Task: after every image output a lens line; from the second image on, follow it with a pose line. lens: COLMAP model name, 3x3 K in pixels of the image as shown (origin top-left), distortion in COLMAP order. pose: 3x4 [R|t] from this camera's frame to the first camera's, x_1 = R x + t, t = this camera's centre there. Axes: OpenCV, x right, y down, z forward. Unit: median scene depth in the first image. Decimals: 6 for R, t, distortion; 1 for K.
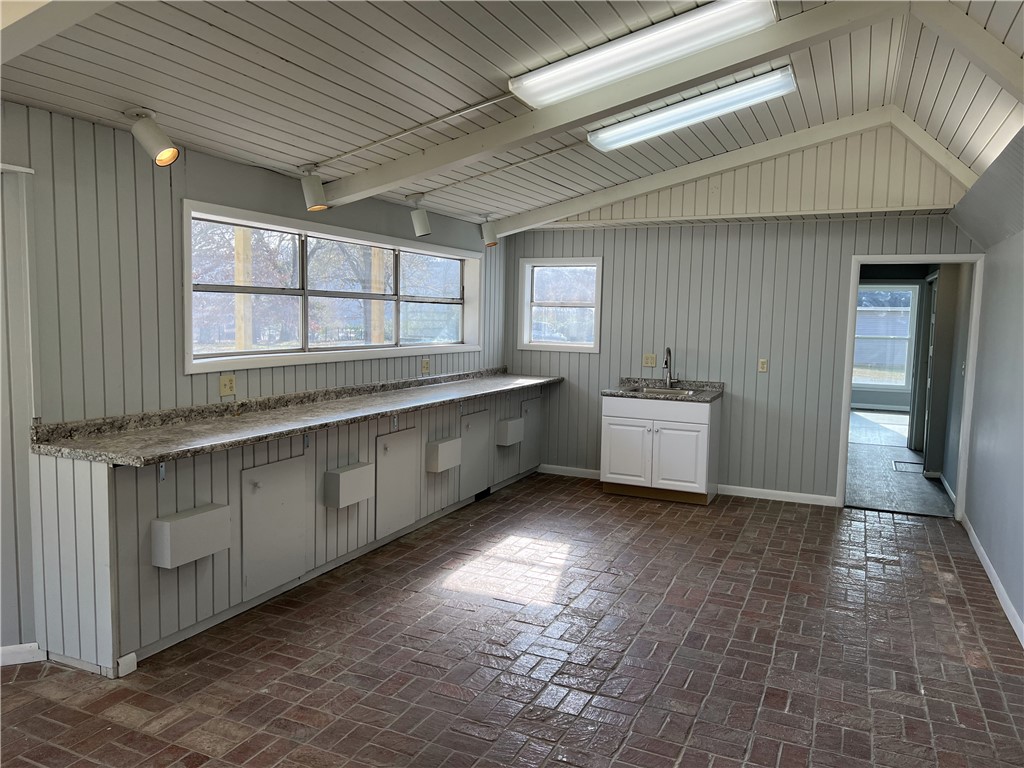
lens RADIAL K [[760.2, 0, 530.1], [0, 760.2, 385.7], [0, 0, 1]] dist [-0.001579, -0.005327]
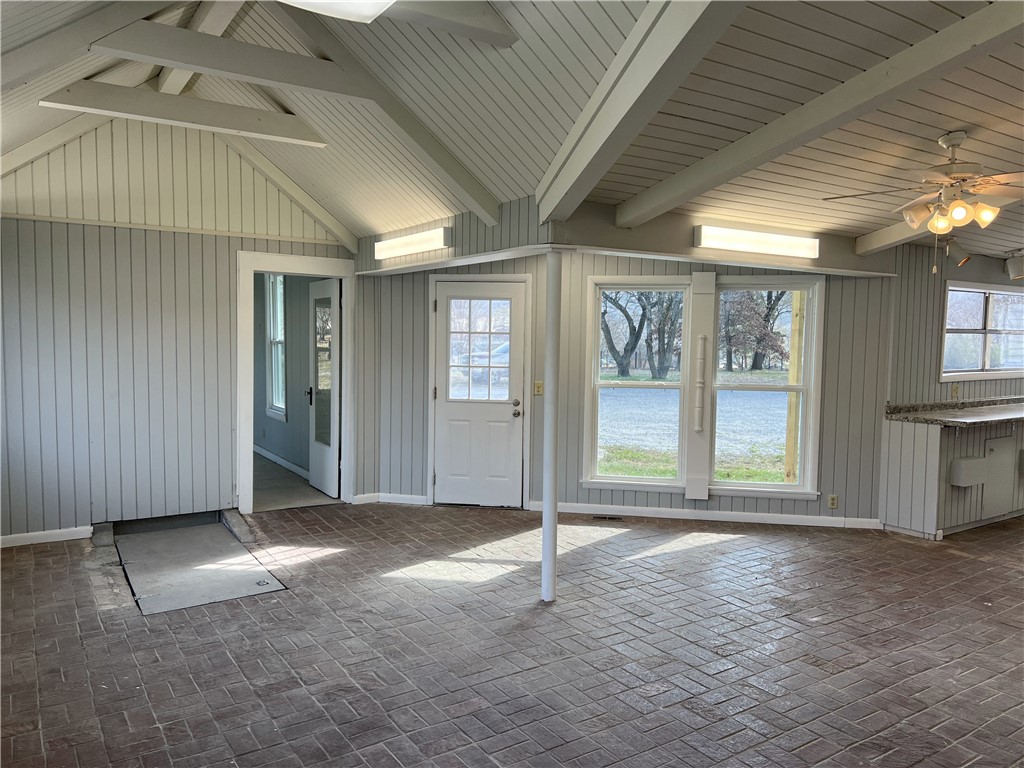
lens RADIAL K [[760.2, 0, 530.1], [0, 760.2, 385.7], [0, 0, 1]] dist [-0.001579, -0.005327]
pose [[0.852889, 0.023923, -0.521545, -0.342489], [-0.043358, 0.998744, -0.025093, 0.073959], [0.520289, 0.044014, 0.852855, -0.906006]]
